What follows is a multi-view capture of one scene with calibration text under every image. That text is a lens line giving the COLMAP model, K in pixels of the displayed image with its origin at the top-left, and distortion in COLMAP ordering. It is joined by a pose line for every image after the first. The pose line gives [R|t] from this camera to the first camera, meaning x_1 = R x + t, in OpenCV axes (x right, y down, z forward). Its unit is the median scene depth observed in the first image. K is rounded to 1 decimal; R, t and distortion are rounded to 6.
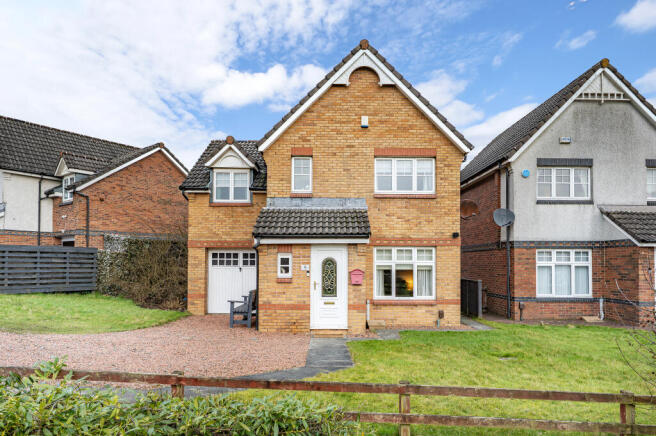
lens RADIAL K [[387.3, 0, 333.9], [0, 387.3, 251.7], [0, 0, 1]] dist [-0.002759, -0.000978]
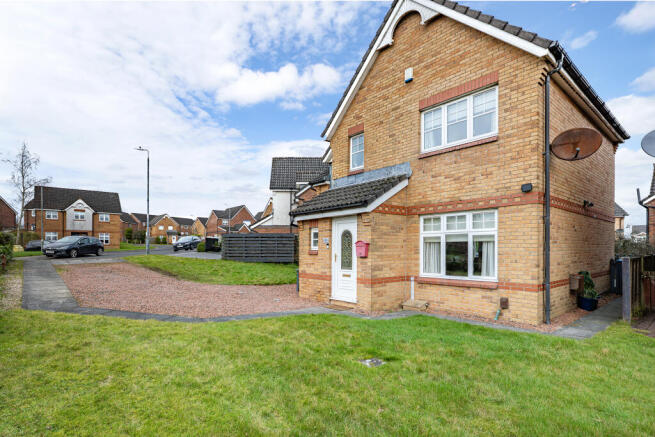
lens RADIAL K [[330.7, 0, 327.7], [0, 330.7, 244.1], [0, 0, 1]] dist [0.000619, 0.000313]
pose [[0.630812, -0.020600, -0.775662, 0.540636], [0.028515, 0.999588, -0.003357, 0.046541], [0.775412, -0.020000, 0.631139, 0.372530]]
